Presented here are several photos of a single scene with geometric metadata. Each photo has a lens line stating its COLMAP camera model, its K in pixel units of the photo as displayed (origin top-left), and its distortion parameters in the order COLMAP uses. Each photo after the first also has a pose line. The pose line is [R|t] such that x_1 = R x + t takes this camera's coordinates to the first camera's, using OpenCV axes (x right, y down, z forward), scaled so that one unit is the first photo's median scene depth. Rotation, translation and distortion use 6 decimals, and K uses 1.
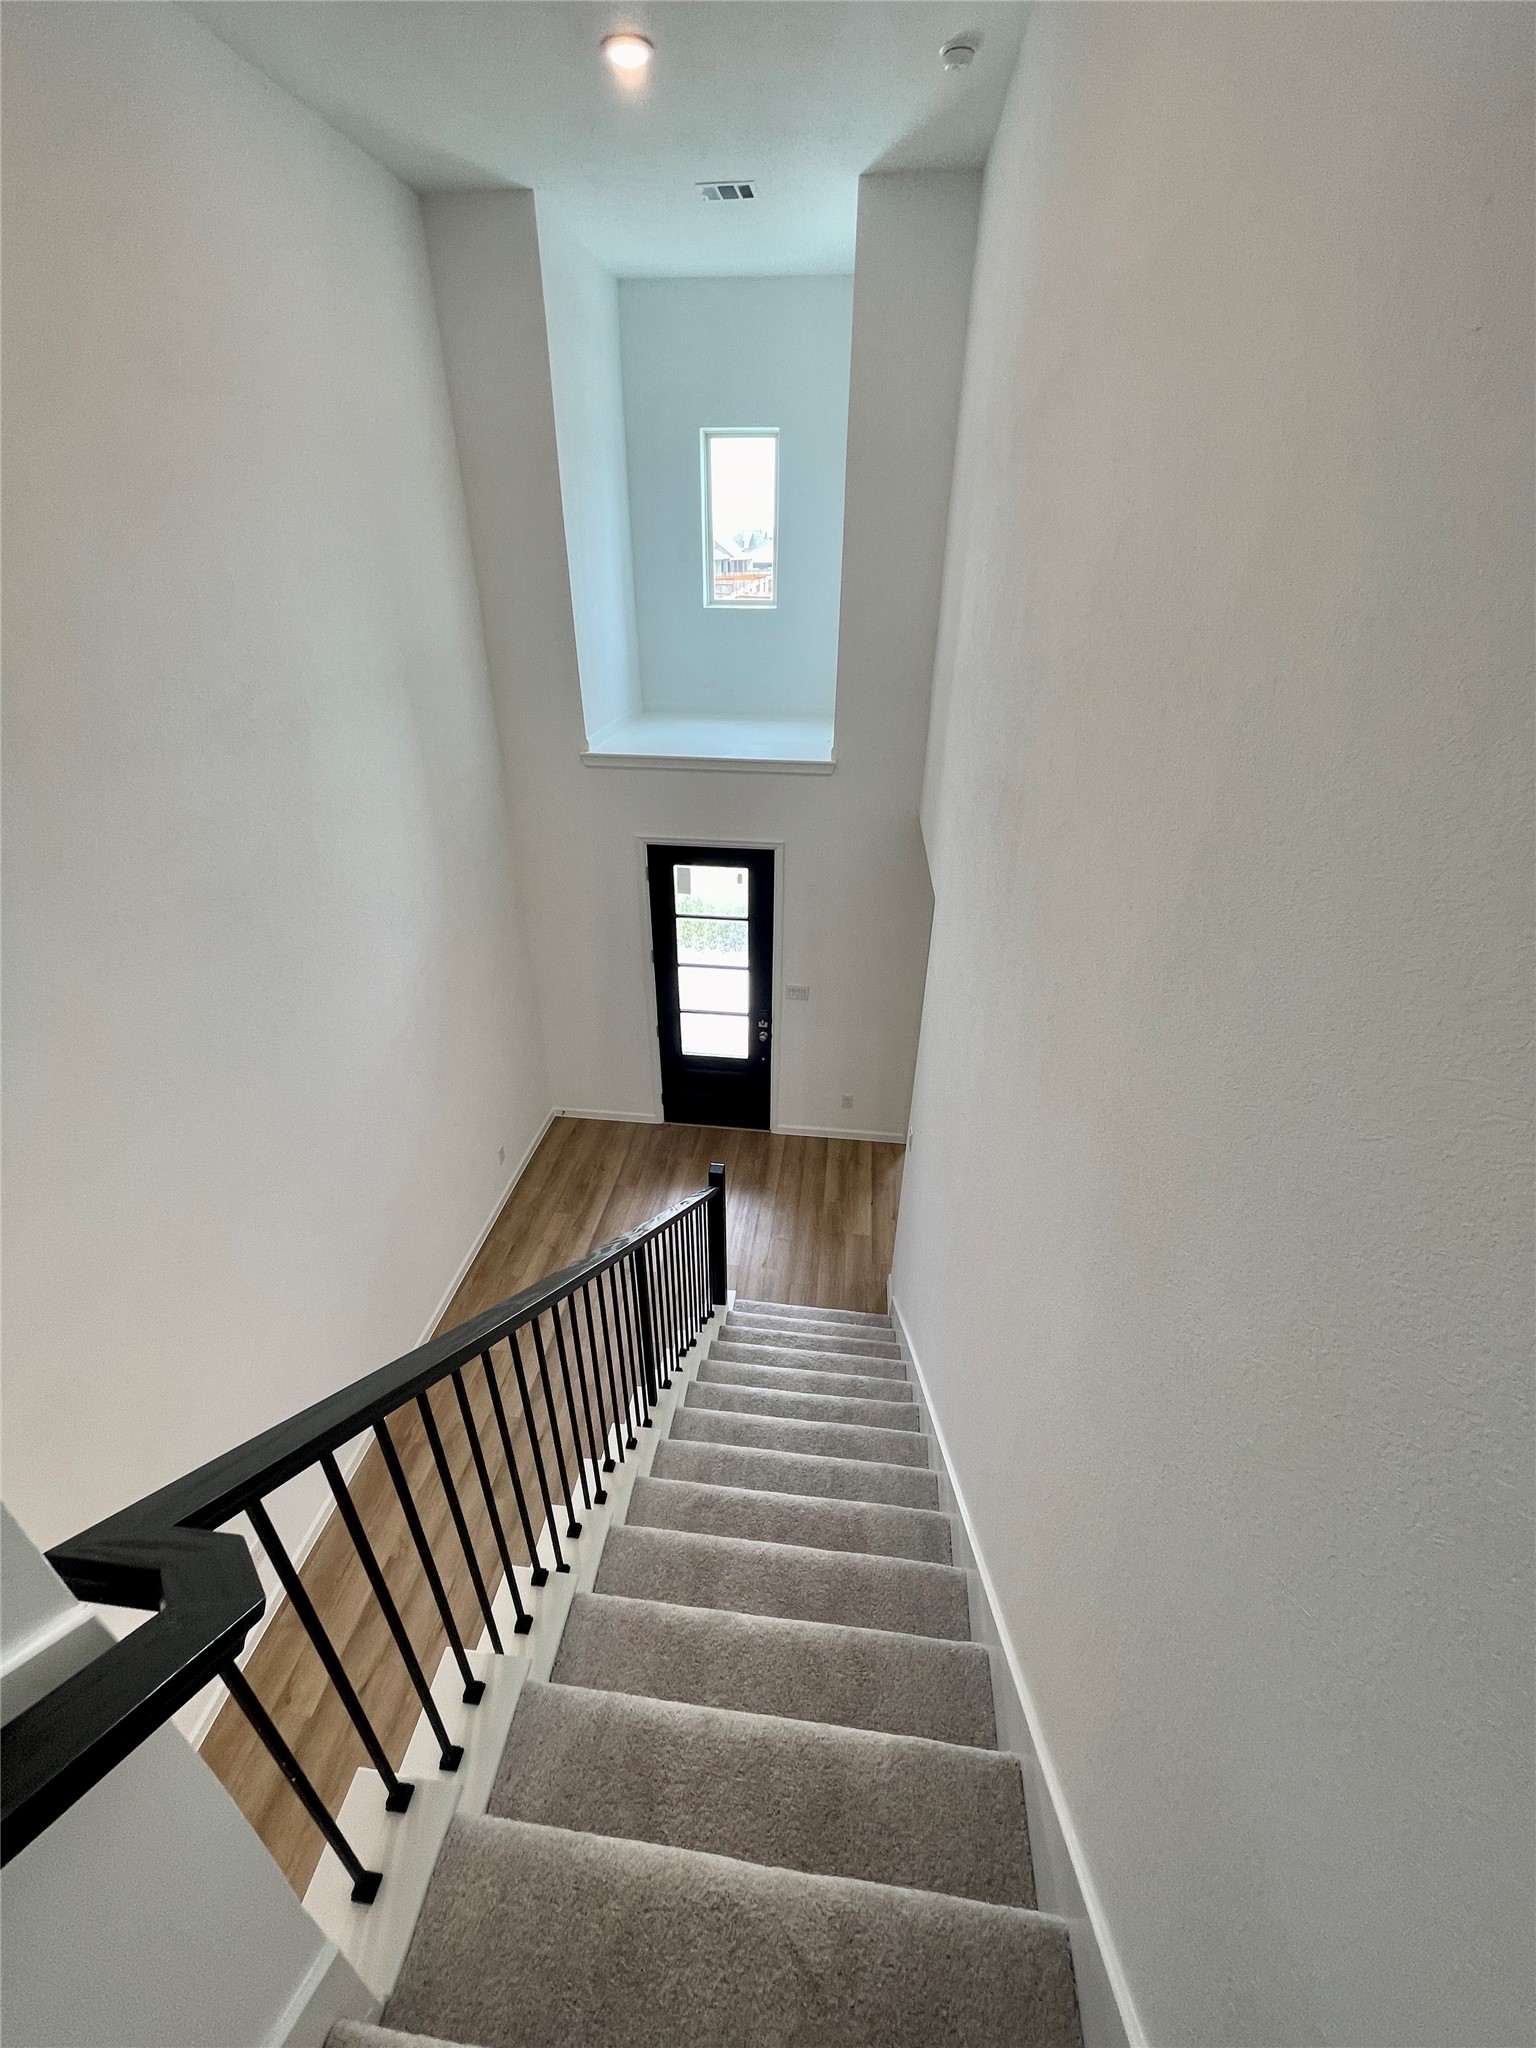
lens RADIAL K [[830.1, 0, 768.0], [0, 830.1, 1024.0], [0, 0, 1]] dist [0.001227, 0.000198]
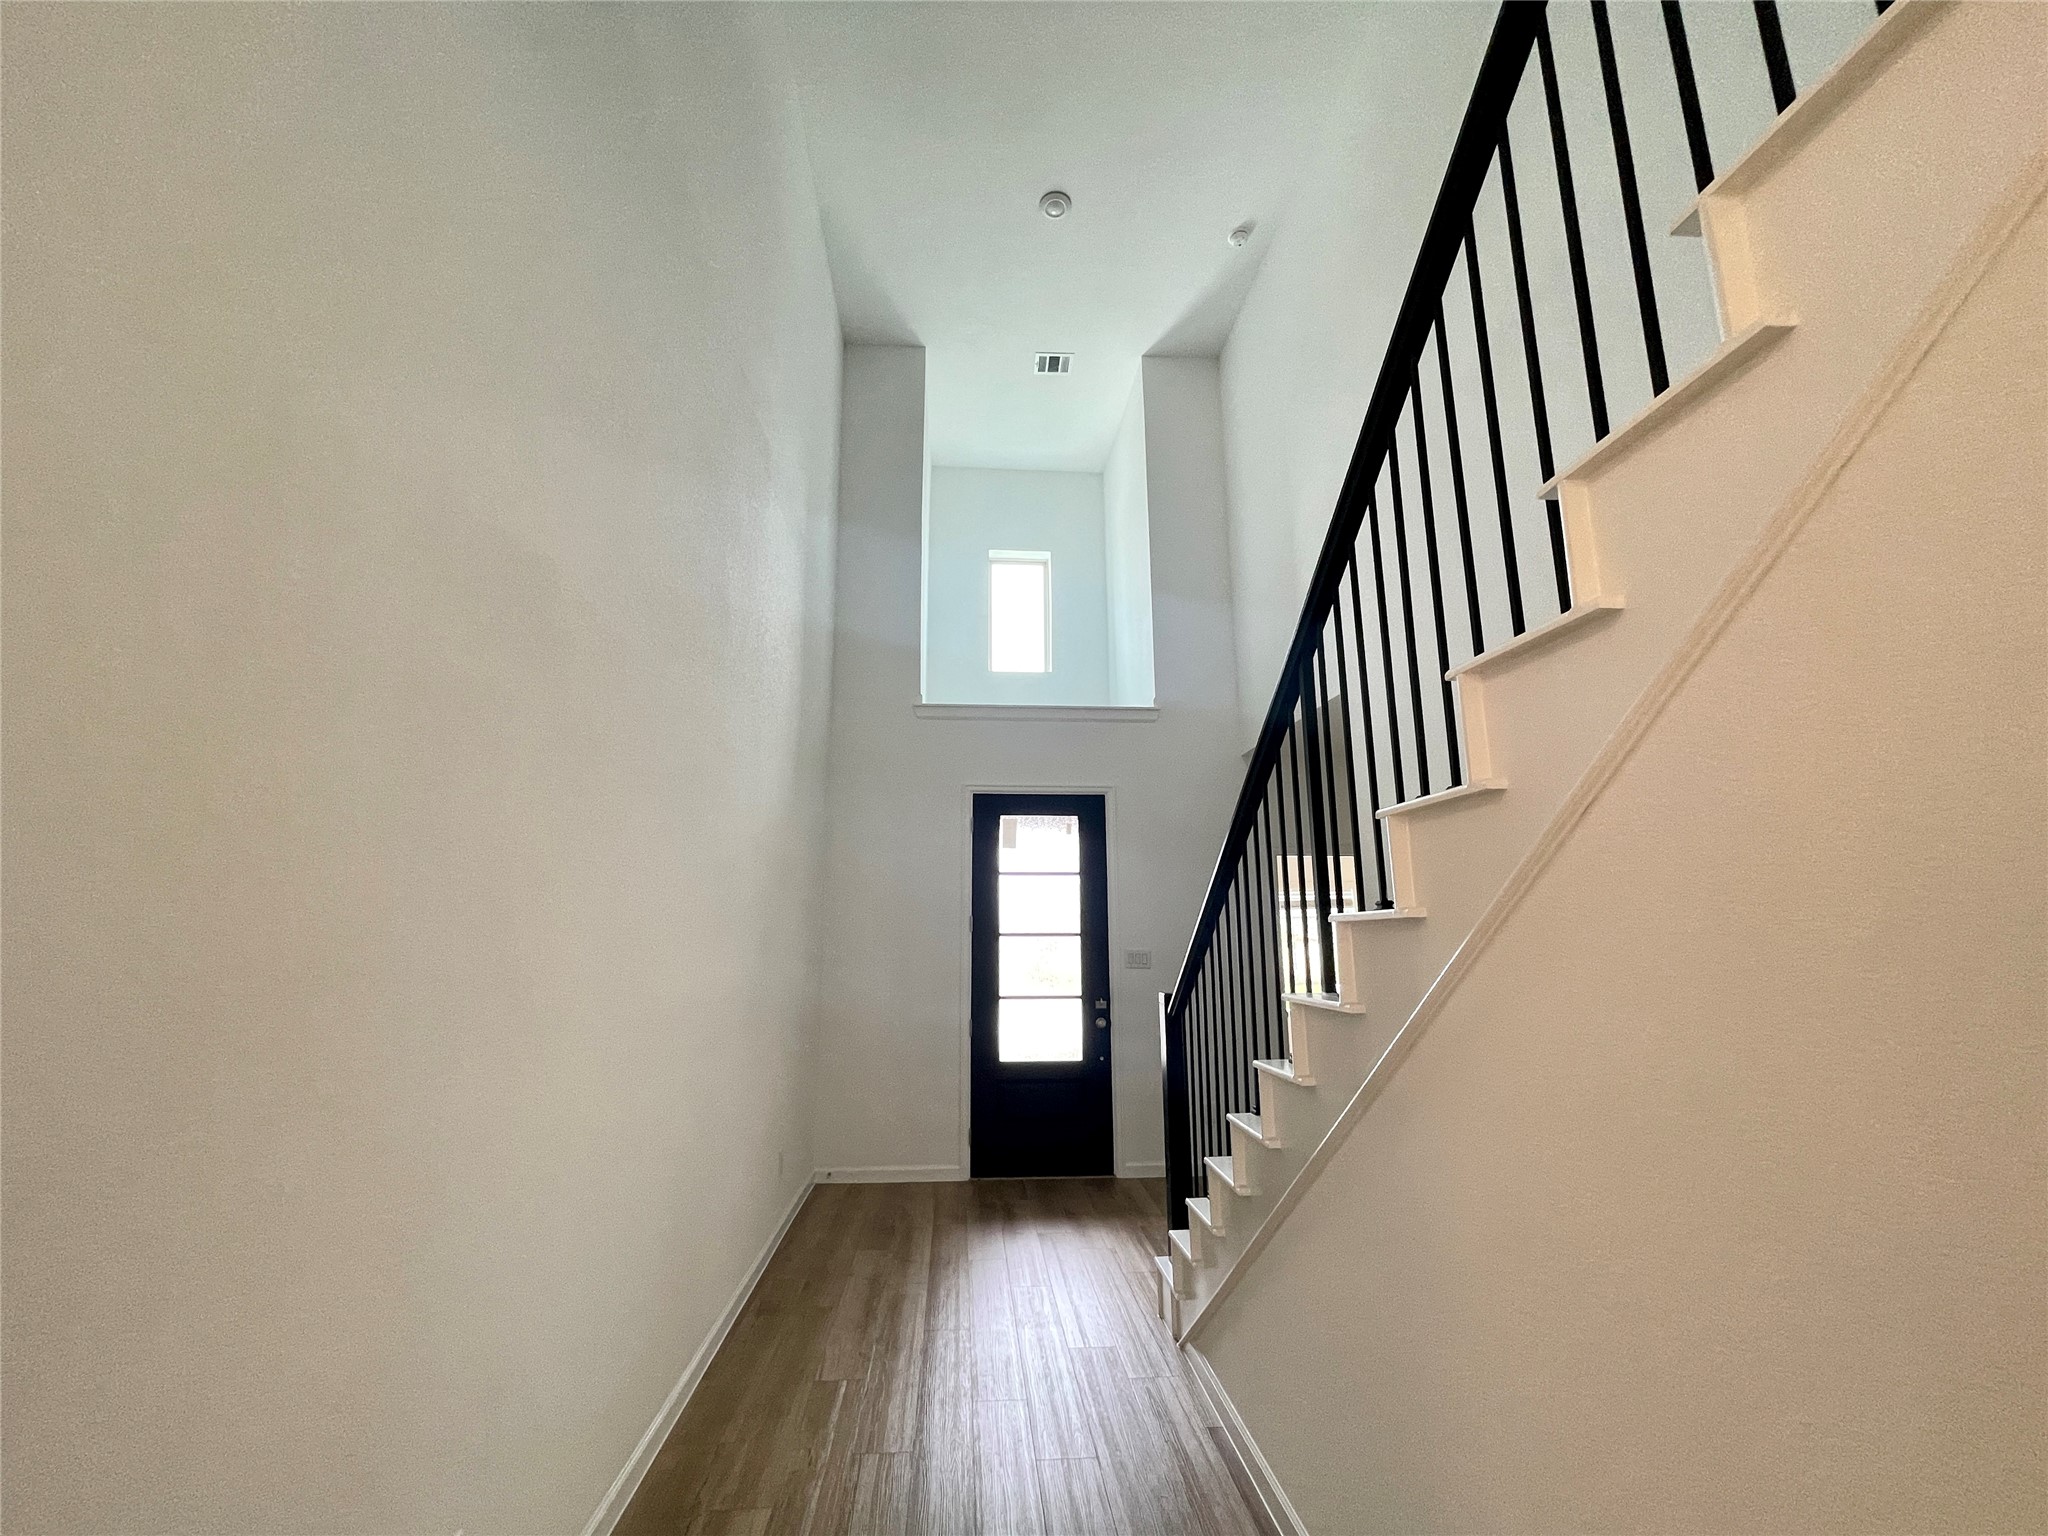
lens RADIAL K [[830.1, 0, 1013.3], [0, 830.1, 781.9], [0, 0, 1]] dist [0.001227, 0.000198]
pose [[0.984413, 0.016121, 0.175135, -0.254967], [0.101857, 0.759536, -0.642441, 0.376099], [-0.143378, 0.650265, 0.746055, 0.252409]]
